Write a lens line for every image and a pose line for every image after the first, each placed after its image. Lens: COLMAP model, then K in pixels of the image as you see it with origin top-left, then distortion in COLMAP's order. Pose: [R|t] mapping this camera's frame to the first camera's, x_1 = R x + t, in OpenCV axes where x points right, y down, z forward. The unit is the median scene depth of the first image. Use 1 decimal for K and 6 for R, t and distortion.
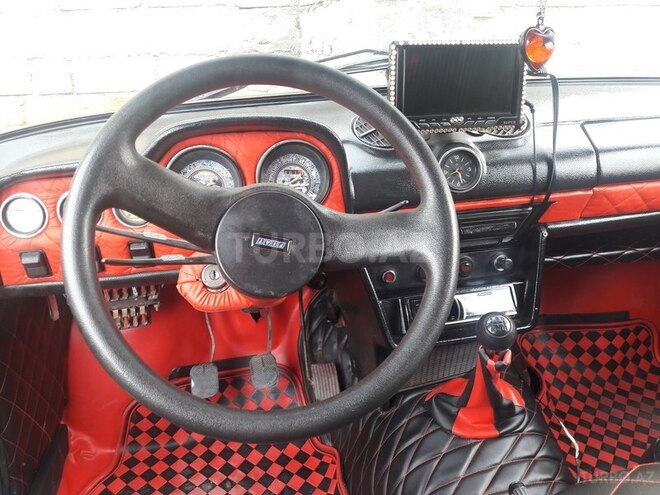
lens RADIAL K [[531.2, 0, 330.0], [0, 531.2, 247.5], [0, 0, 1]] dist [0.014866, -0.062849]
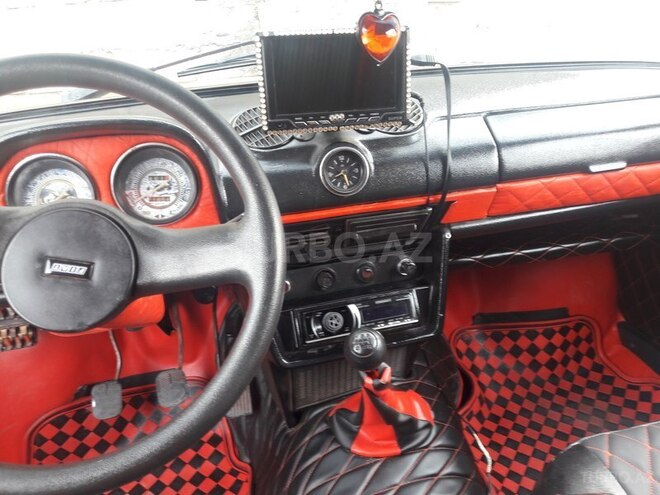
lens RADIAL K [[530.3, 0, 330.2], [0, 530.3, 249.4], [0, 0, 1]] dist [0.077397, -0.186397]
pose [[0.999306, -0.031288, 0.020235, 0.177943], [0.030932, 0.999365, 0.017713, -0.024245], [-0.020776, -0.017075, 0.999638, 0.064589]]
